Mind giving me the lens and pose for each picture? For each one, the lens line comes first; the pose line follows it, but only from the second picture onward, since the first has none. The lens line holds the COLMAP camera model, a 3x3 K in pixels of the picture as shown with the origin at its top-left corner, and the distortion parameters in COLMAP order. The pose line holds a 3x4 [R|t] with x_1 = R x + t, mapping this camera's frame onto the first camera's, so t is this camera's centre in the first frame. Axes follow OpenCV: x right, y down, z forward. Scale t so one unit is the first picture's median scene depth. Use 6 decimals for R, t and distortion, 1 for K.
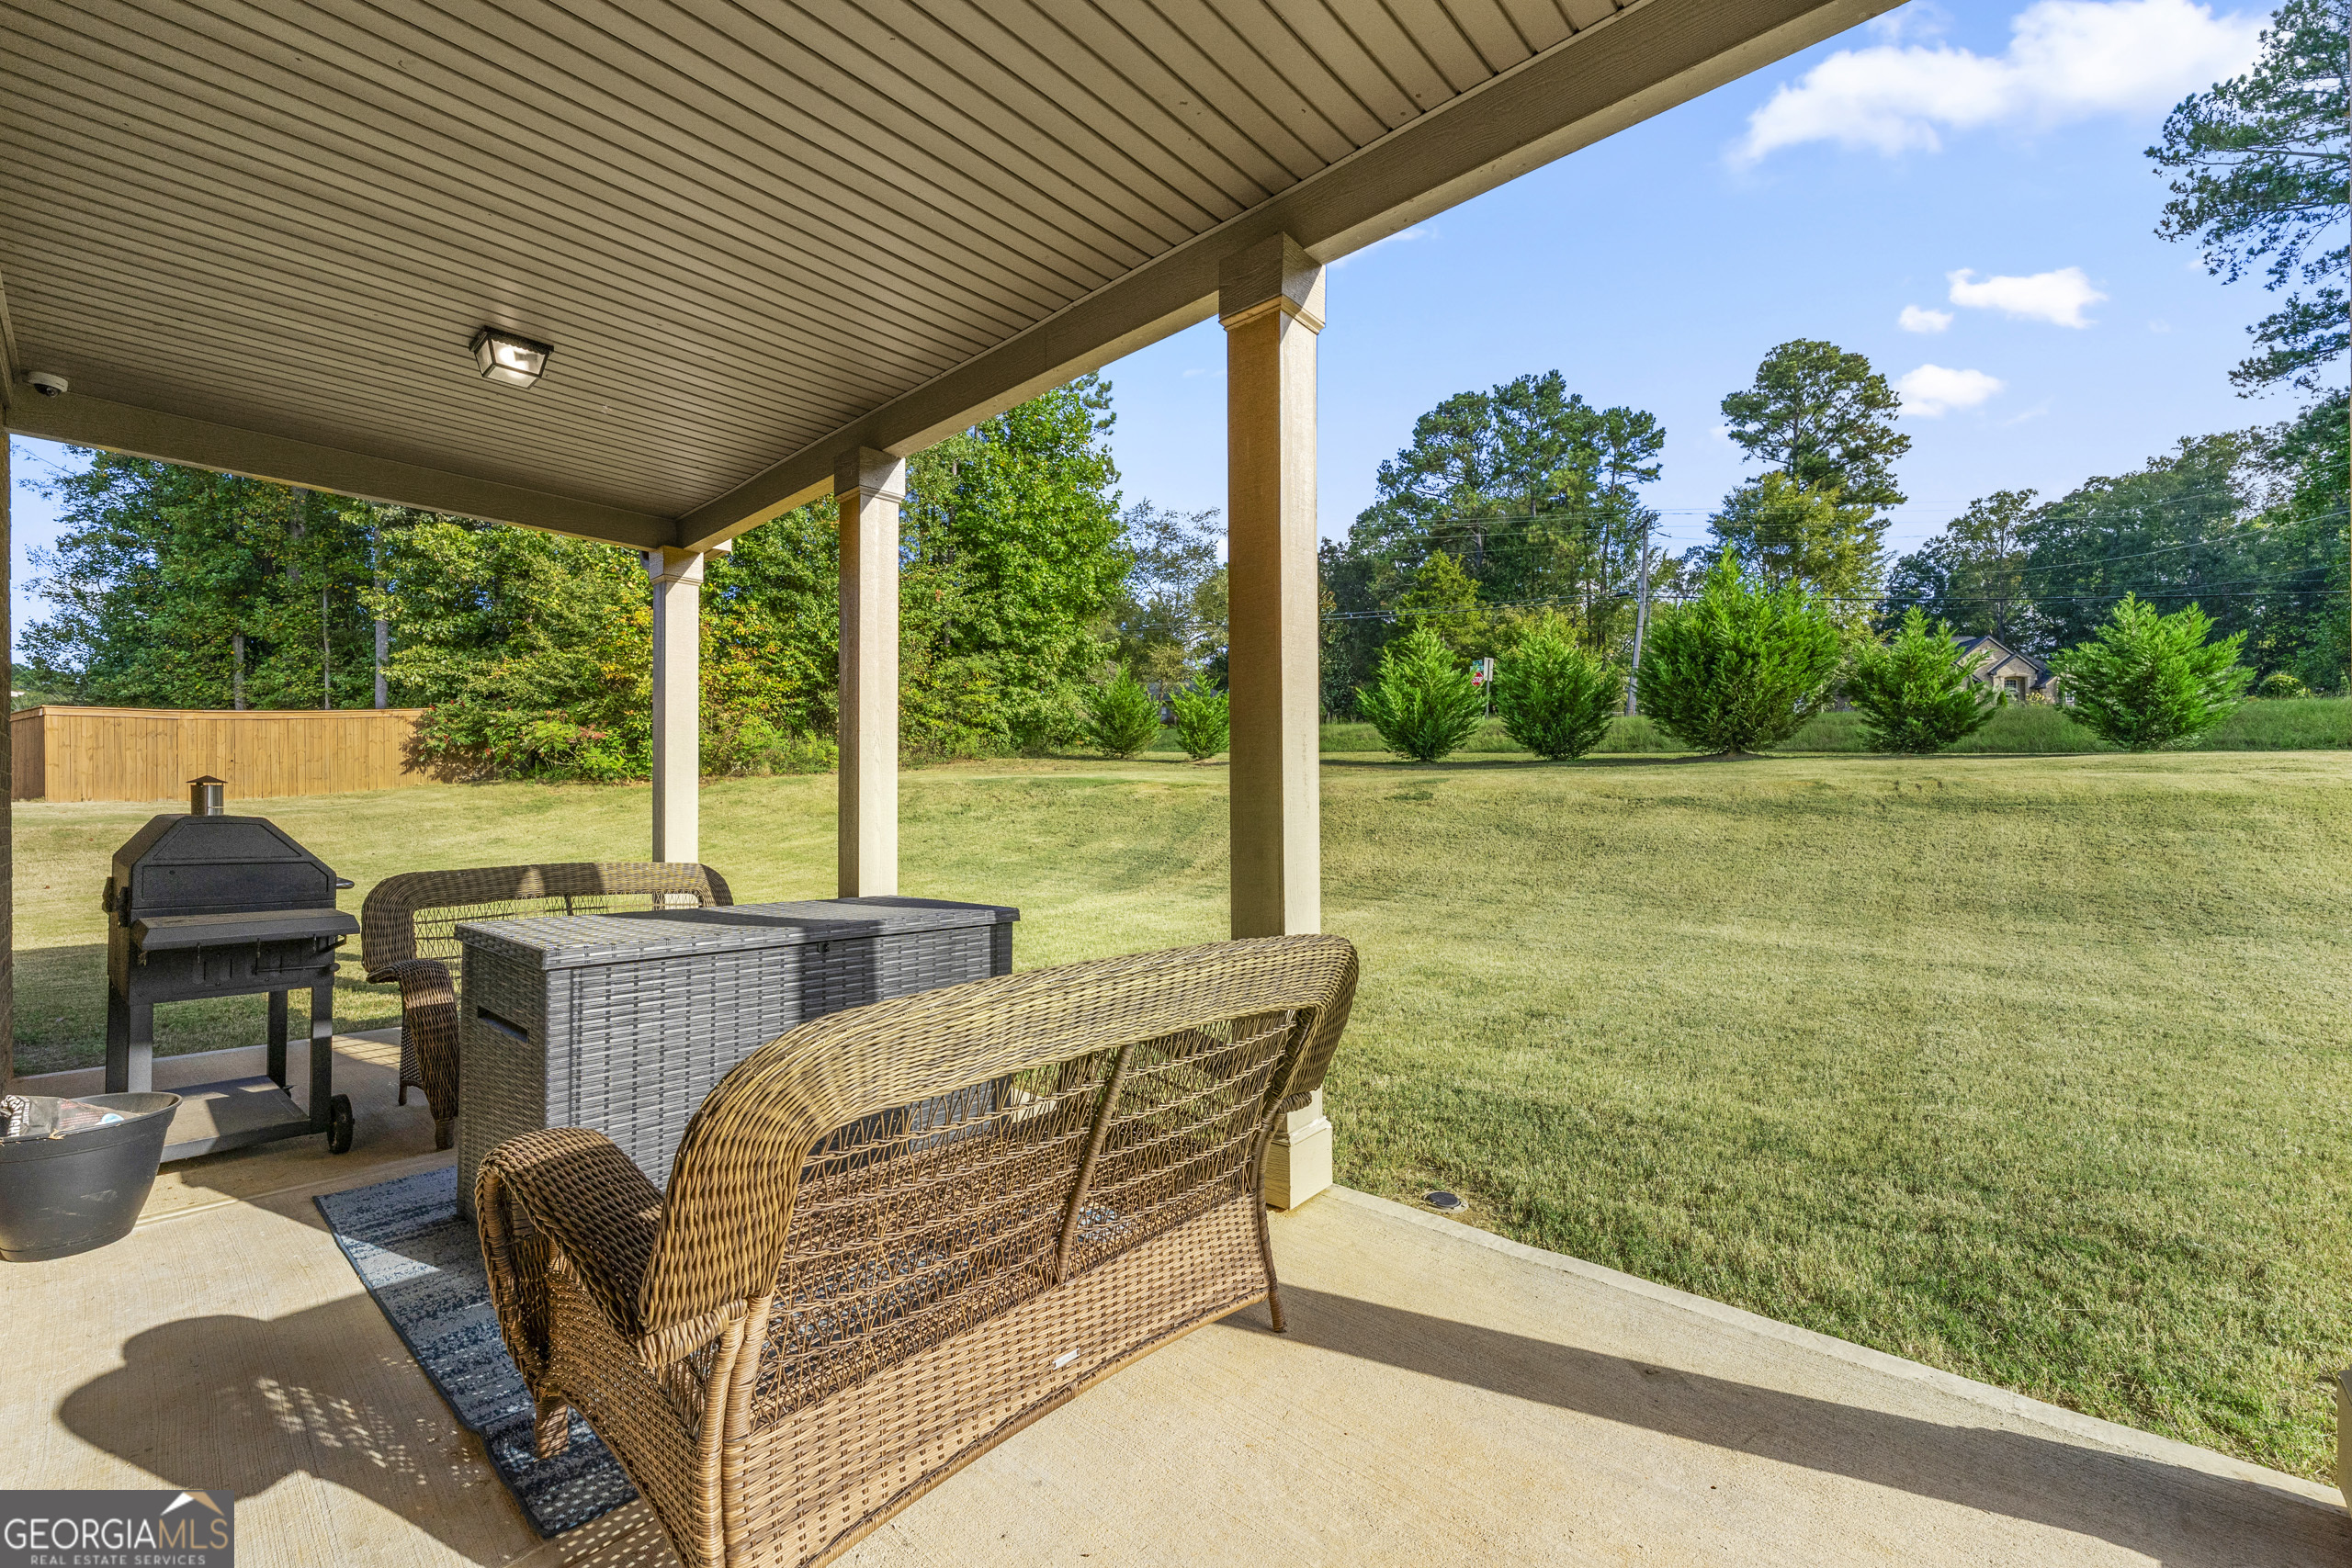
lens RADIAL K [[953.3, 0, 1171.8], [0, 953.3, 787.8], [0, 0, 1]] dist [-0.000214, 0.000036]
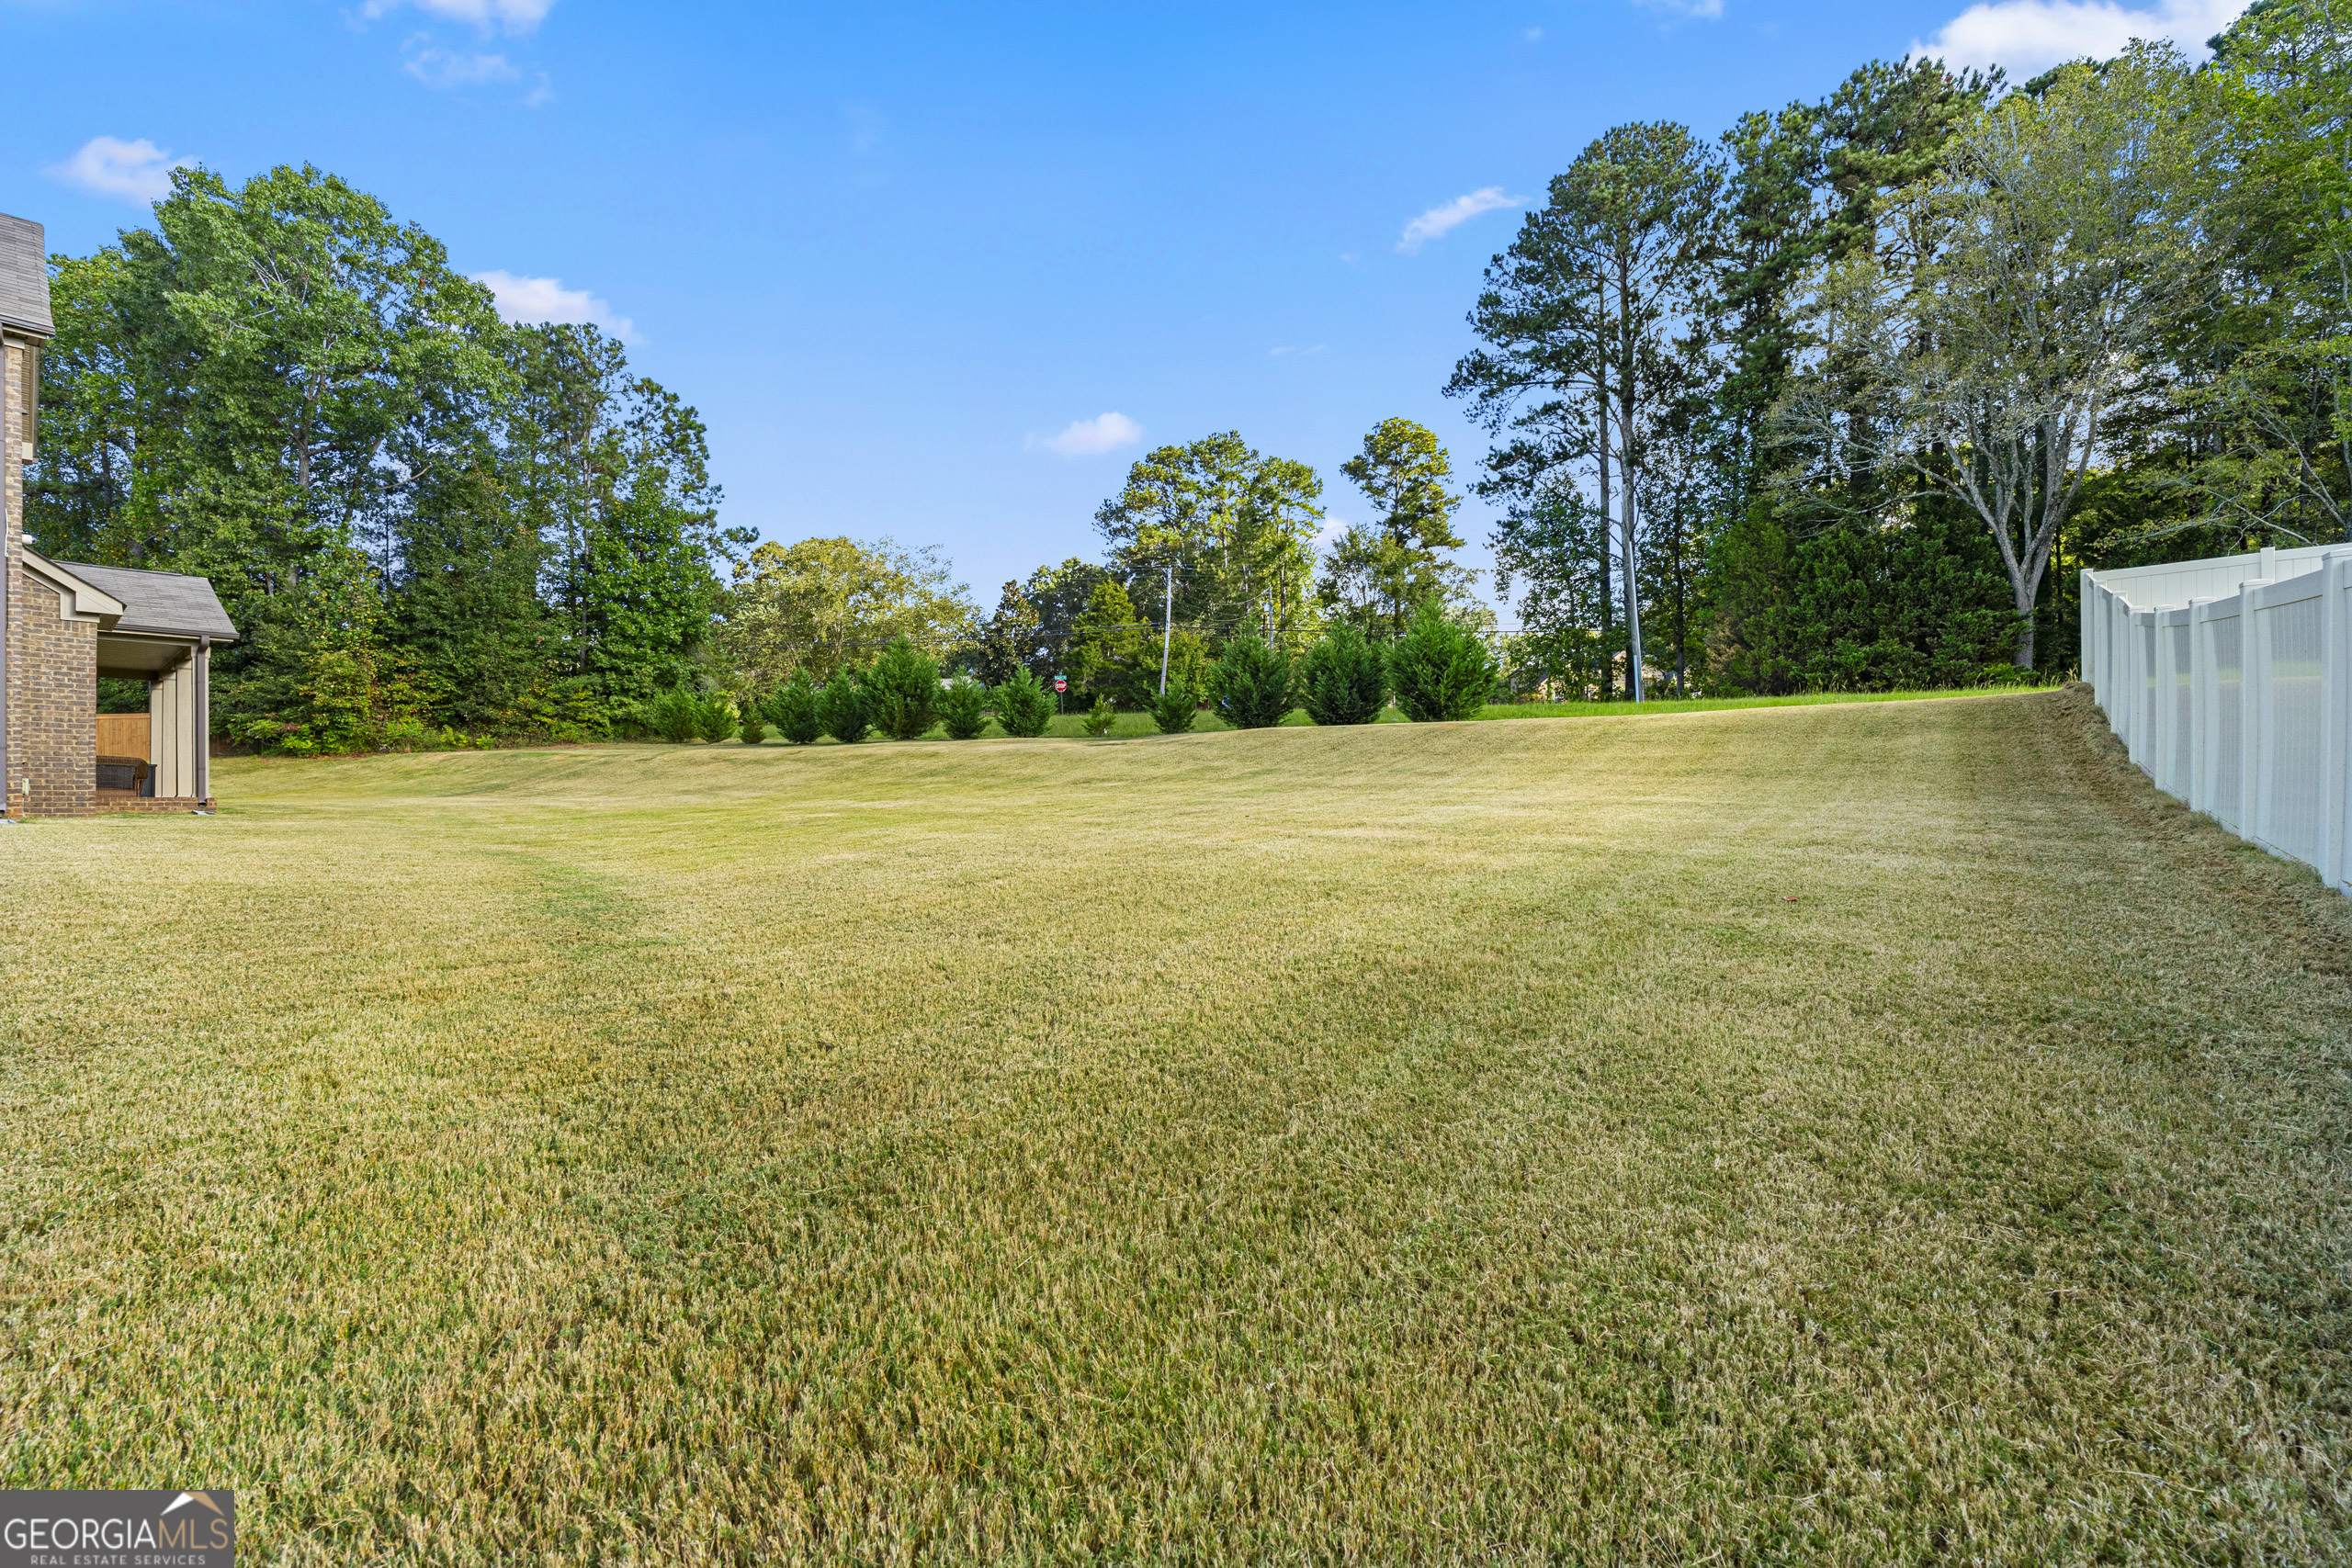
lens RADIAL K [[953.3, 0, 1179.1], [0, 953.3, 782.4], [0, 0, 1]] dist [-0.000214, 0.000036]
pose [[0.998277, -0.002892, 0.058614, 0.664114], [0.002621, 0.999986, 0.004701, 0.027972], [-0.058627, -0.004540, 0.998270, -0.593513]]
